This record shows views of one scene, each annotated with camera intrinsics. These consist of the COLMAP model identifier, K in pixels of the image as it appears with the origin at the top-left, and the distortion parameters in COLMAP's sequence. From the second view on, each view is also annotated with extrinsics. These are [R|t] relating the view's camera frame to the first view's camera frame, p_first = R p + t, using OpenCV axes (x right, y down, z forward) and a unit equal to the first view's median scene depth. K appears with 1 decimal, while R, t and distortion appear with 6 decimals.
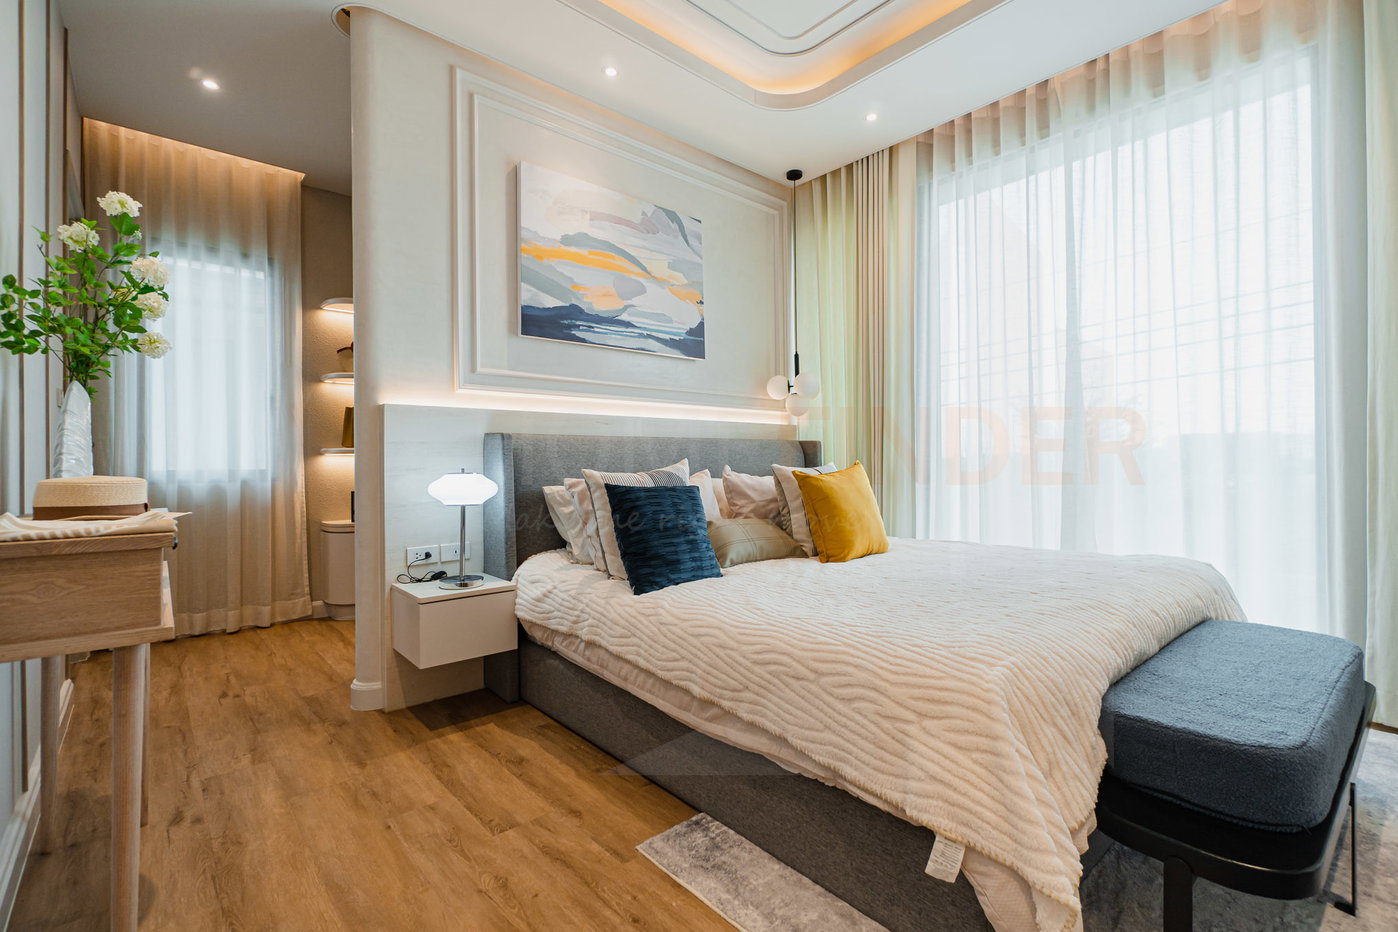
lens RADIAL K [[632.3, 0, 708.2], [0, 632.3, 465.3], [0, 0, 1]] dist [-0.001405, 0.000112]
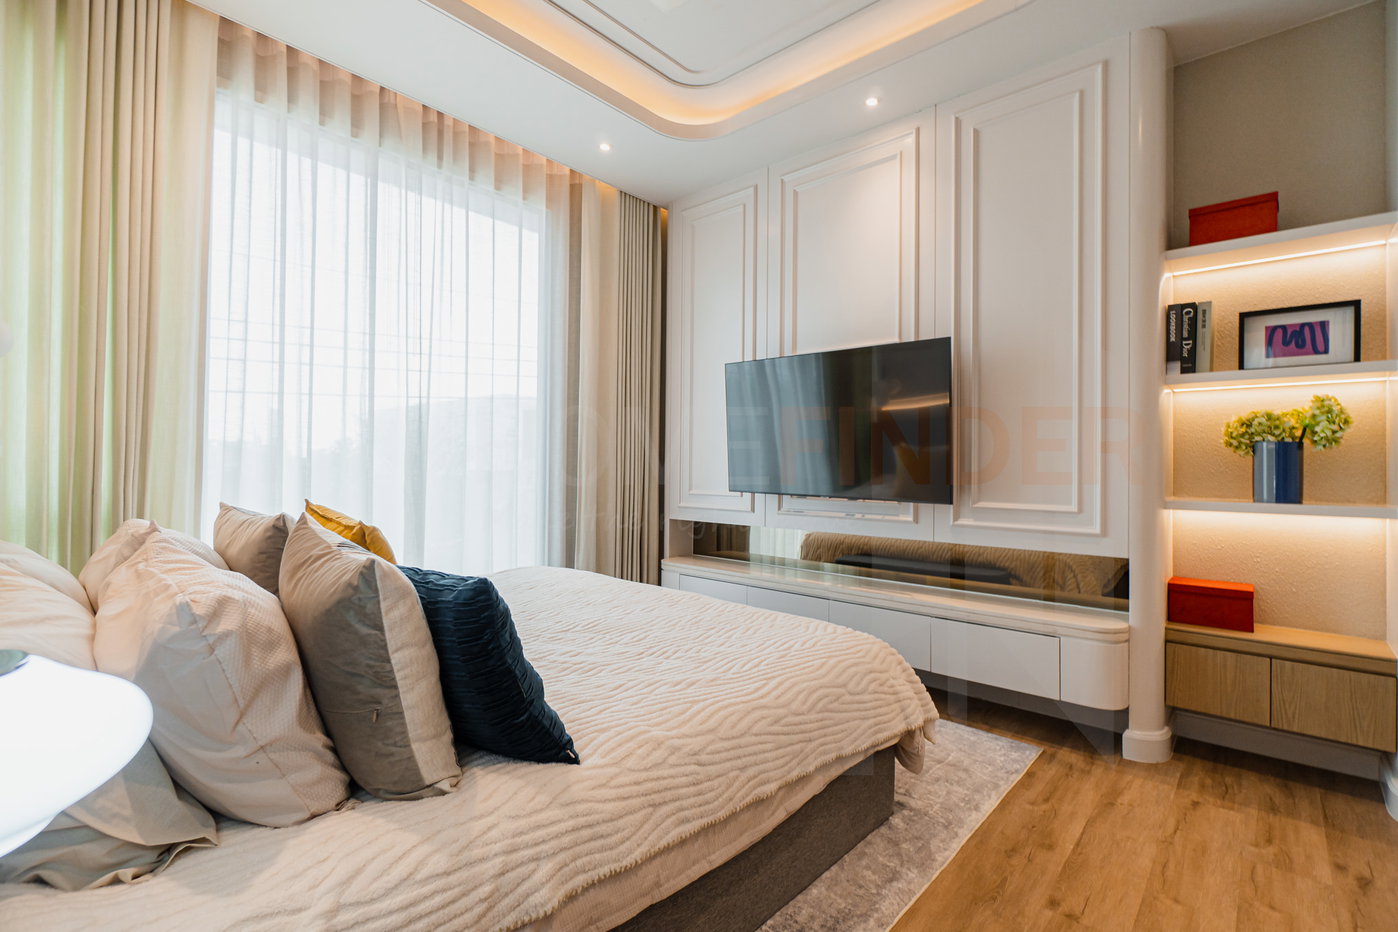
lens RADIAL K [[632.3, 0, 708.2], [0, 632.3, 465.3], [0, 0, 1]] dist [-0.001405, 0.000112]
pose [[-0.115050, 0.015662, 0.993236, -0.823745], [-0.008380, 0.999825, -0.016737, -0.060962], [-0.993324, -0.010249, -0.114899, 1.135134]]
